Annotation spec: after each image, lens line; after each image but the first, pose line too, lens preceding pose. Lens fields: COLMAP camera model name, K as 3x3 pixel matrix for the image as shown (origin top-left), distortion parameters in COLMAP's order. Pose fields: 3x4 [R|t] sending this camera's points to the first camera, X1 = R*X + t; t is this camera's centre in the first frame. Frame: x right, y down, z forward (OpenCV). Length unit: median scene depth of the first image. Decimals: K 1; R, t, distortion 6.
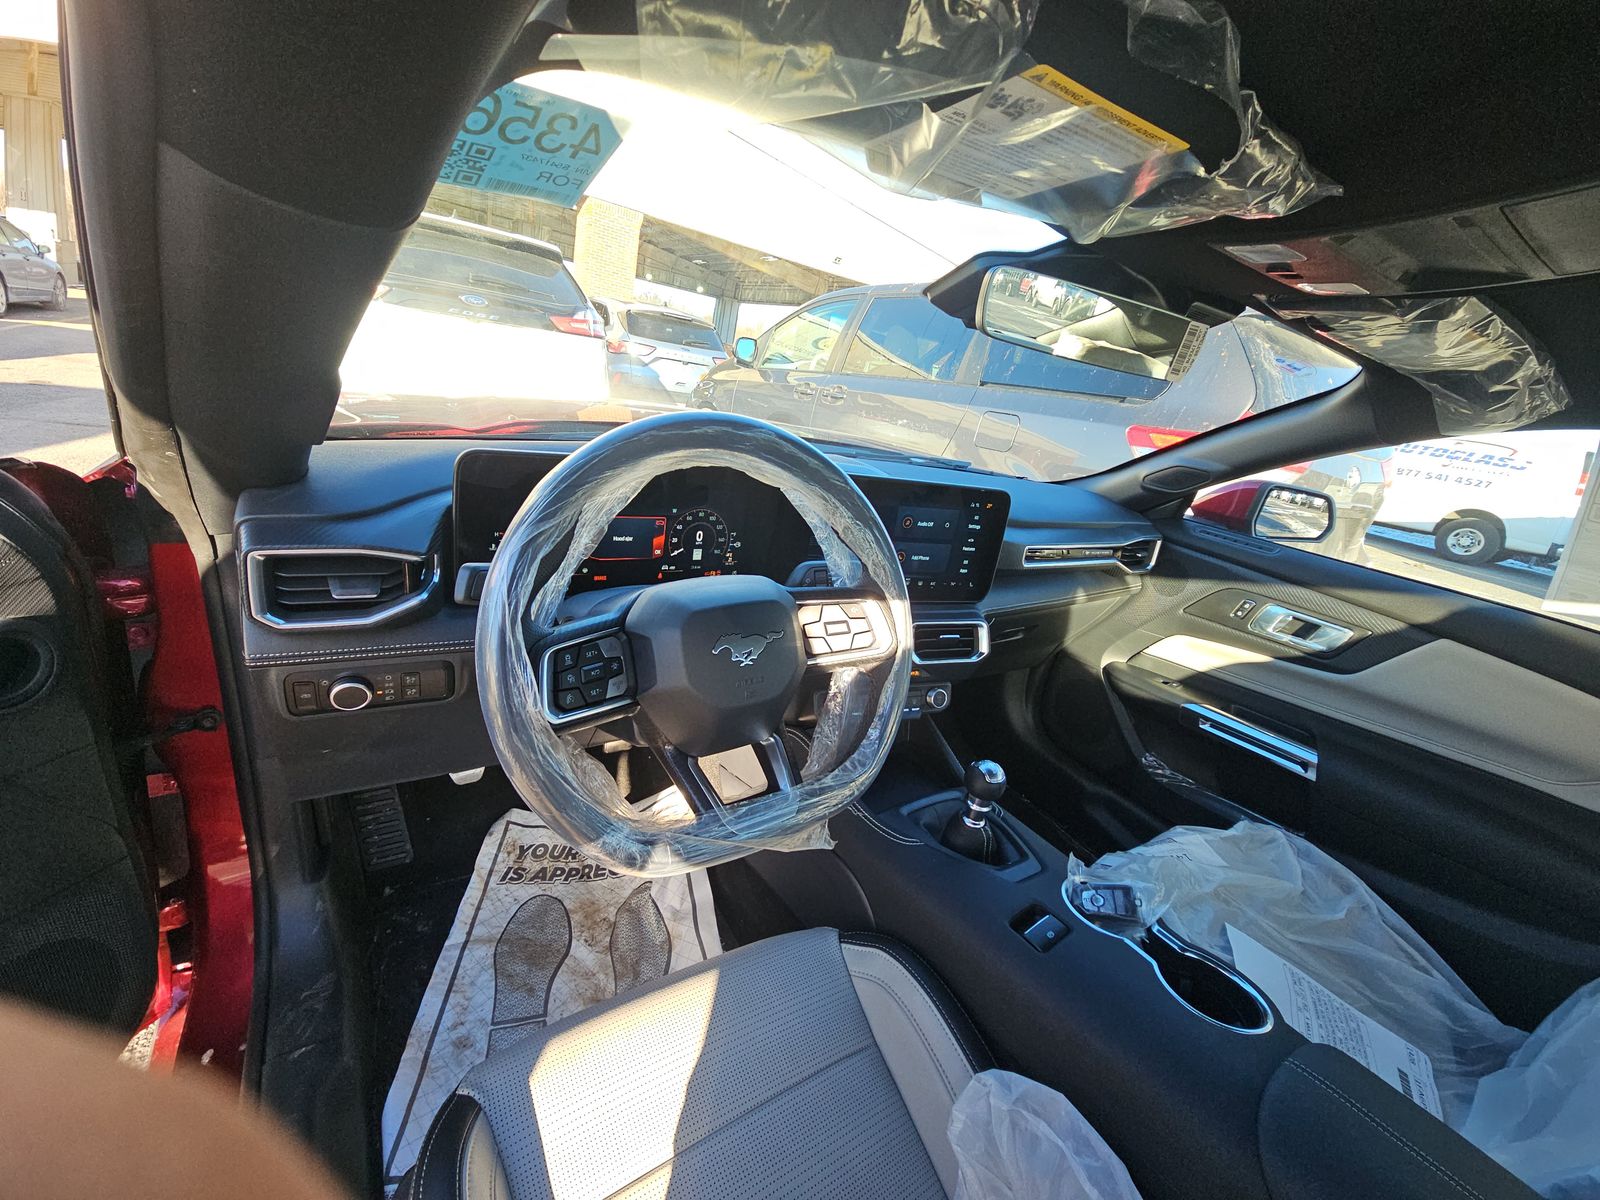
lens RADIAL K [[646.7, 0, 796.0], [0, 646.7, 605.8], [0, 0, 1]] dist [0.011686, -0.011646]
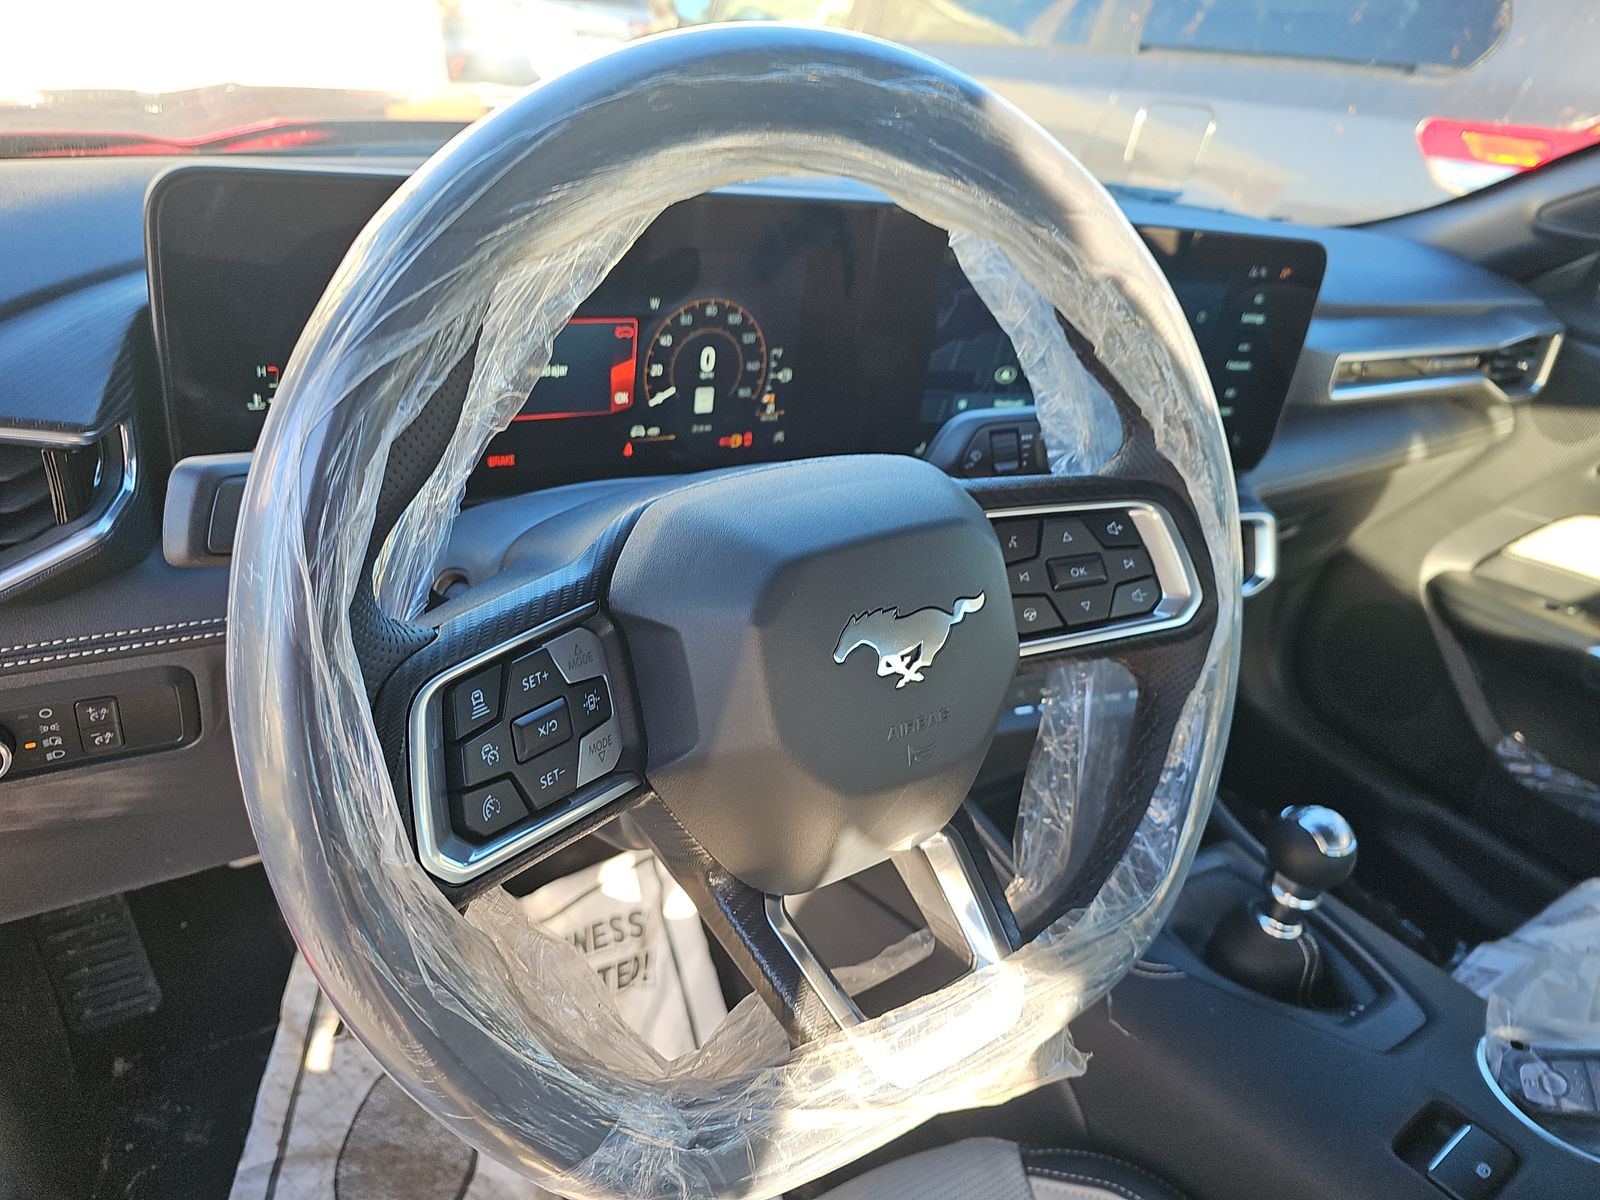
lens RADIAL K [[1080.9, 0, 800.0], [0, 1080.9, 600.0], [0, 0, 1]] dist [0.033509, -0.047478]
pose [[0.999306, -0.035950, 0.009801, -0.092276], [0.034521, 0.992211, 0.119693, -0.026627], [-0.014028, -0.119271, 0.992763, 0.204478]]
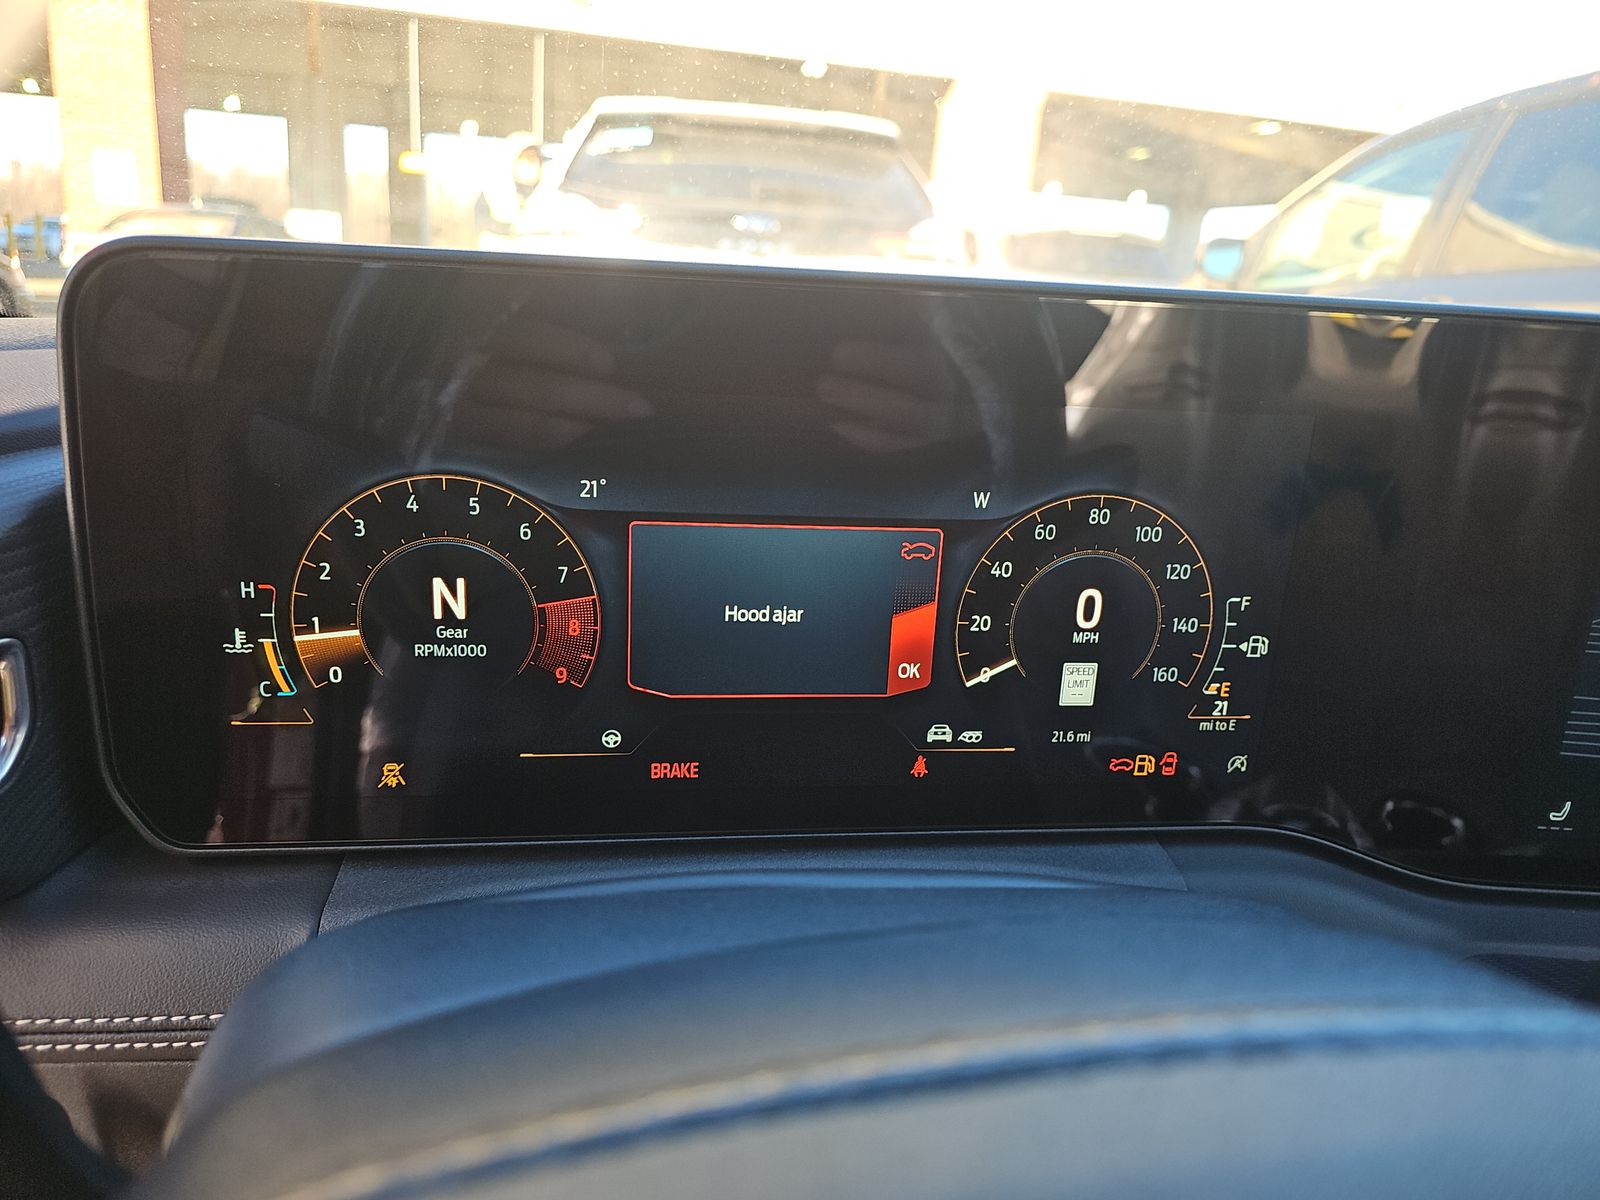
lens RADIAL K [[1080.9, 0, 800.0], [0, 1080.9, 600.0], [0, 0, 1]] dist [0.033509, -0.047478]
pose [[0.905296, 0.009053, -0.424684, -0.072122], [-0.057662, 0.993138, -0.101745, -0.060722], [0.420849, 0.116598, 0.899606, 0.564518]]
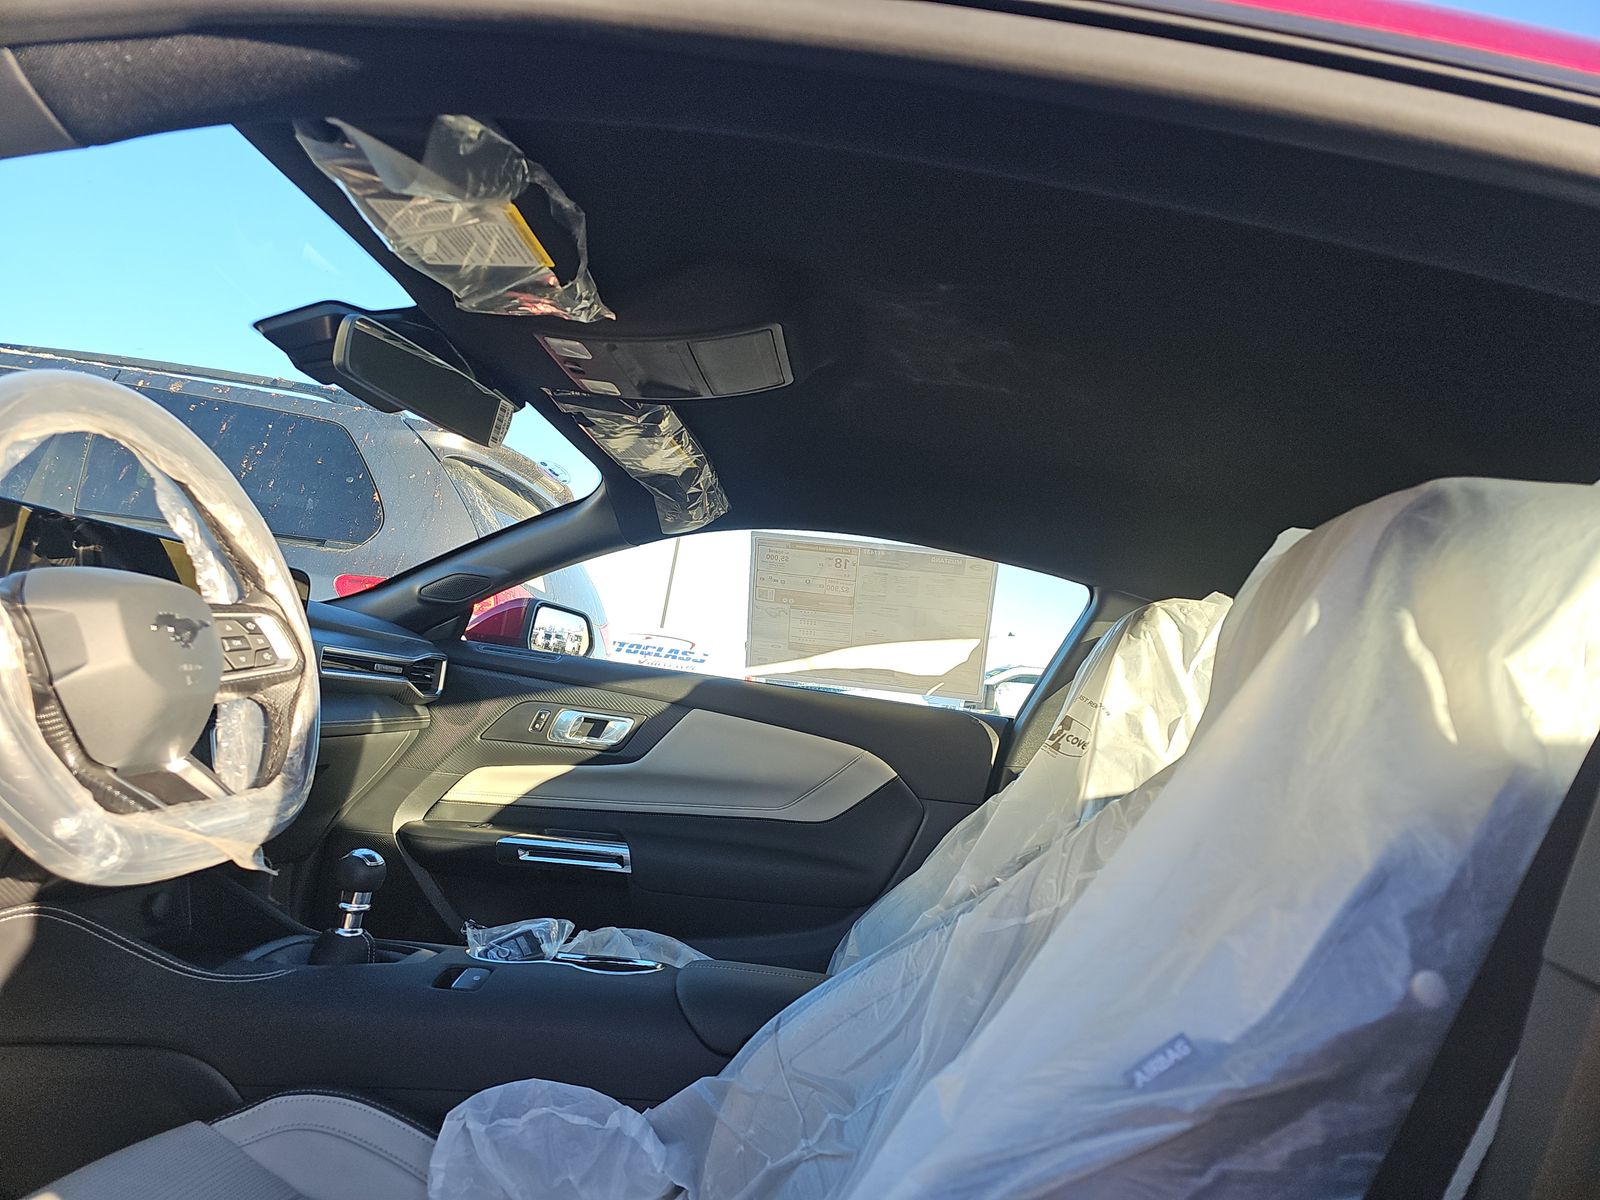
lens RADIAL K [[1029.7, 0, 805.6], [0, 1029.7, 607.5], [0, 0, 1]] dist [0.064403, -0.047802]
pose [[0.591968, 0.014385, 0.805833, -0.447450], [0.216611, 0.960214, -0.176264, 0.292426], [-0.776308, 0.278895, 0.565300, -0.301355]]
